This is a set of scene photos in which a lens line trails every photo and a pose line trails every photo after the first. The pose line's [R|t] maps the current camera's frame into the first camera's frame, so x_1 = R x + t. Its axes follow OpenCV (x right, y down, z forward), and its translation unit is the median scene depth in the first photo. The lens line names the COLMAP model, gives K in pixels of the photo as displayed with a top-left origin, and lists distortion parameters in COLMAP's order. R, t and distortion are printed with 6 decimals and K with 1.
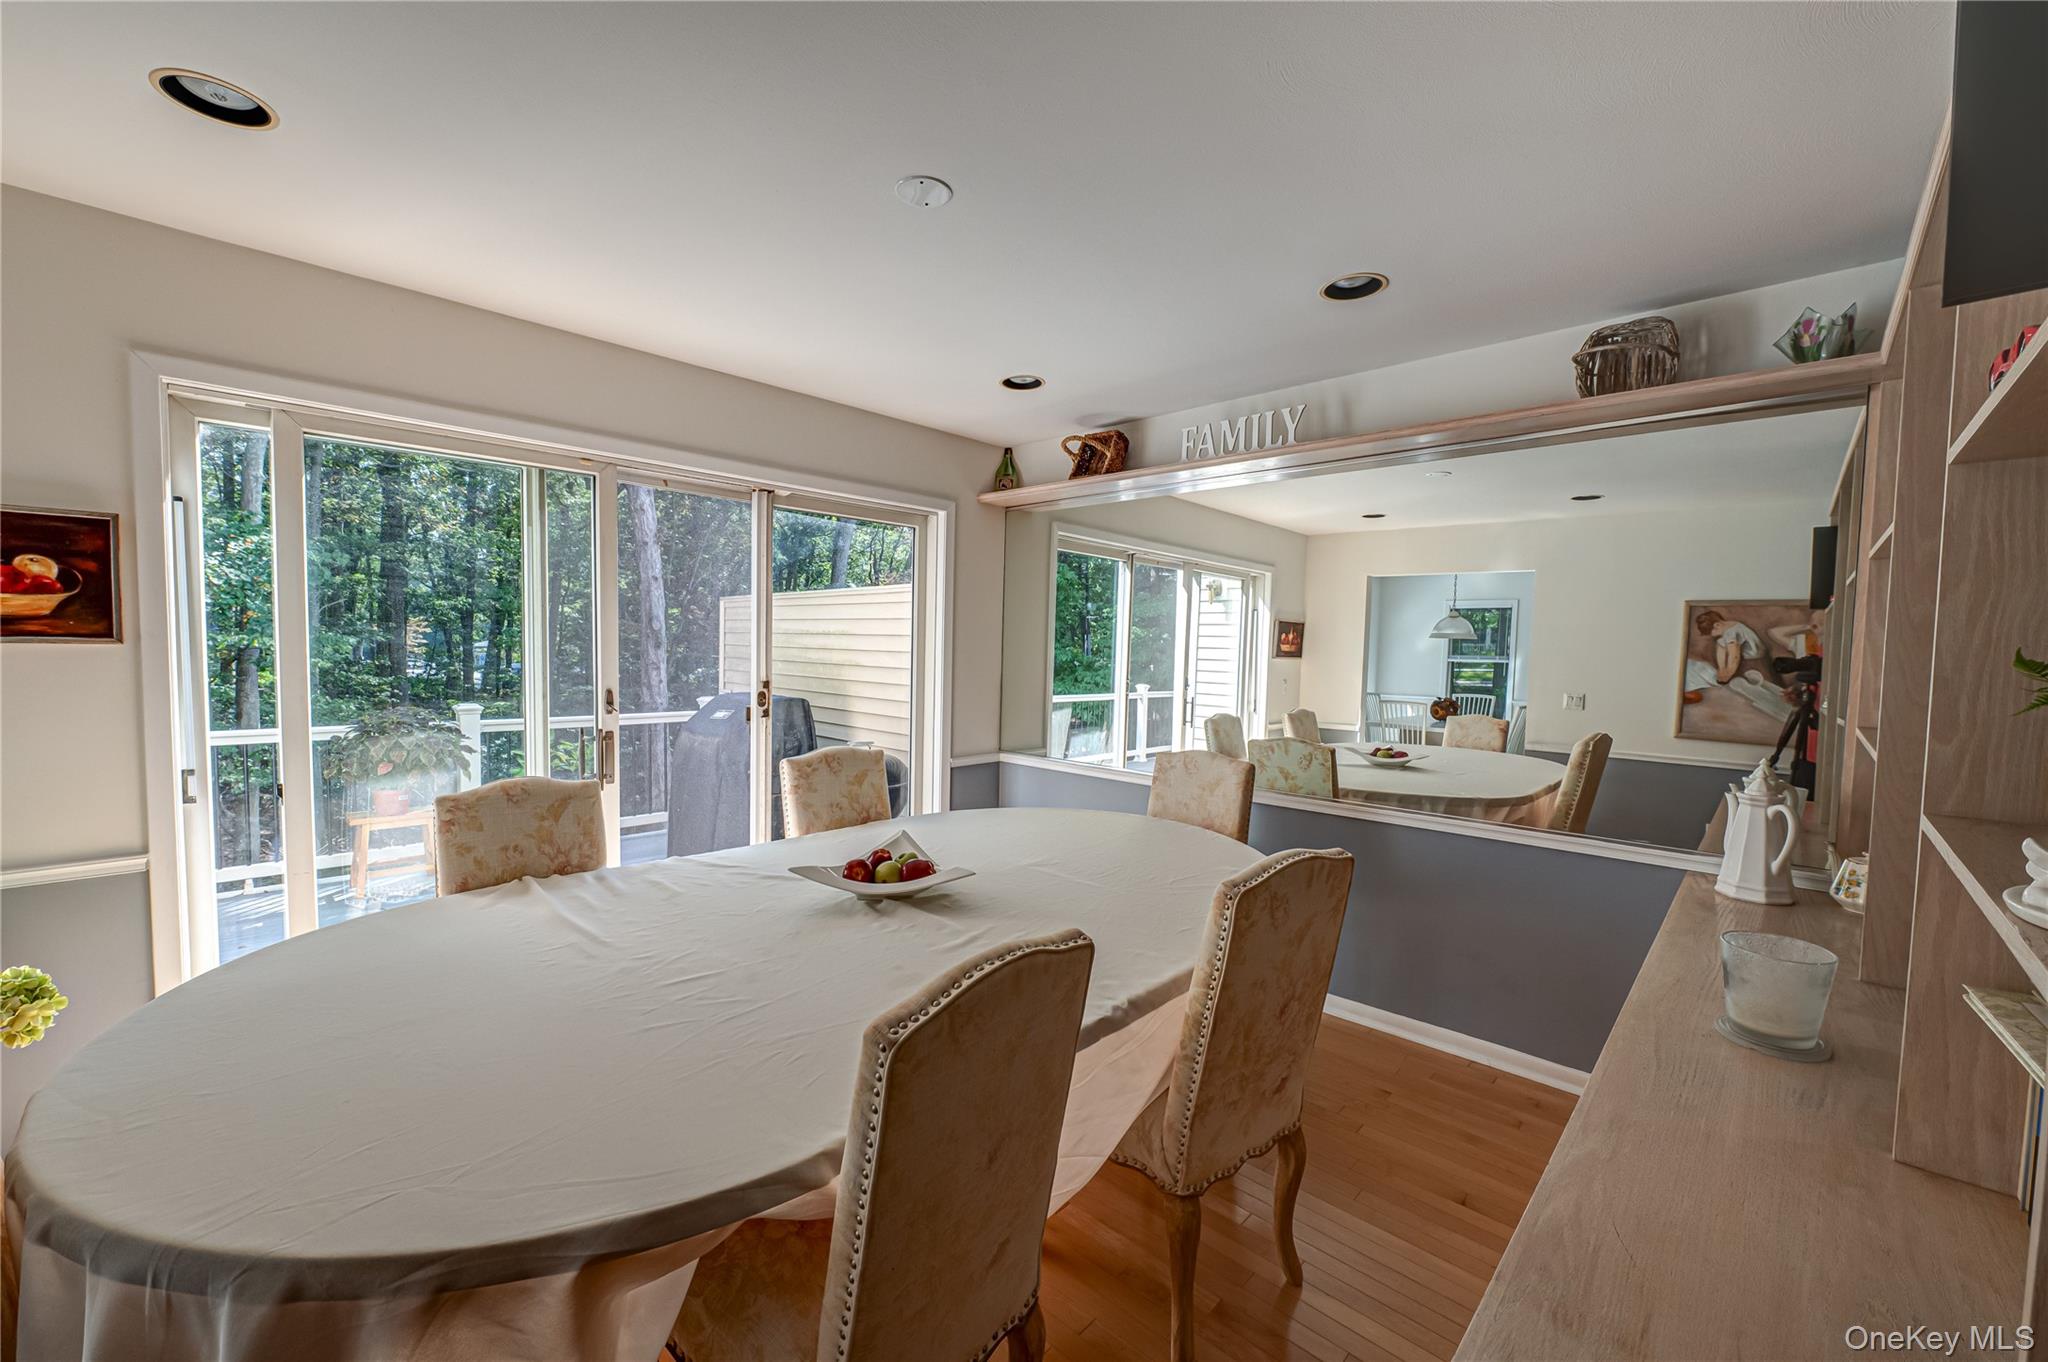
lens RADIAL K [[803.3, 0, 1031.4], [0, 803.3, 686.6], [0, 0, 1]] dist [-0.007263, -0.000894]
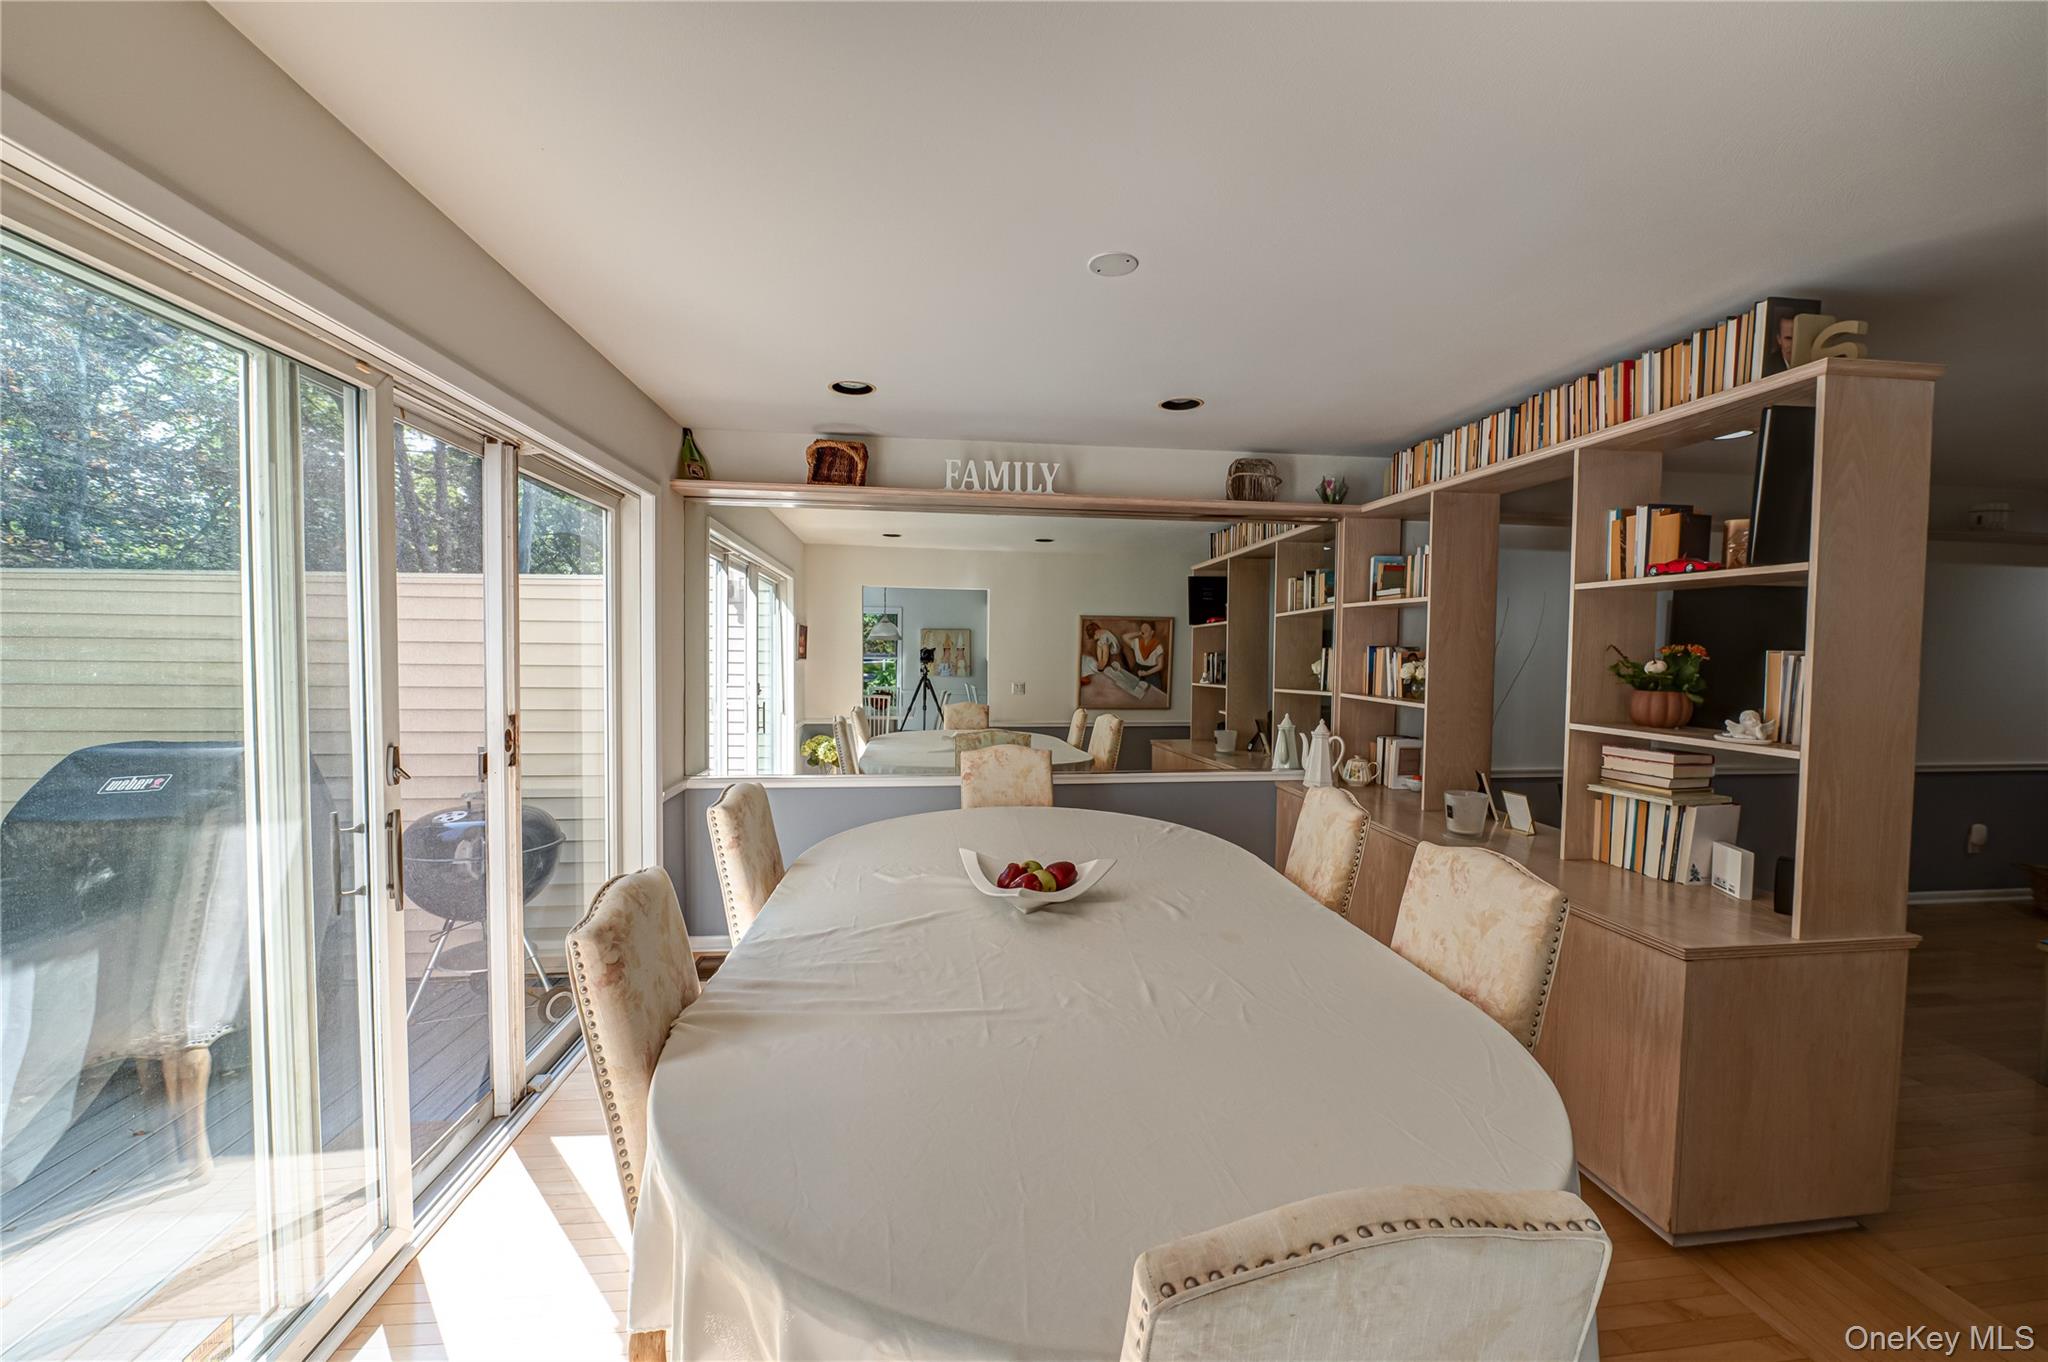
lens RADIAL K [[813.2, 0, 1024.0], [0, 813.2, 681.0], [0, 0, 1]] dist [0.001306, -0.000068]
pose [[0.631708, -0.042745, 0.774027, -0.518723], [0.043436, 0.998862, 0.019712, -0.026714], [-0.773988, 0.021169, 0.632846, 0.174610]]
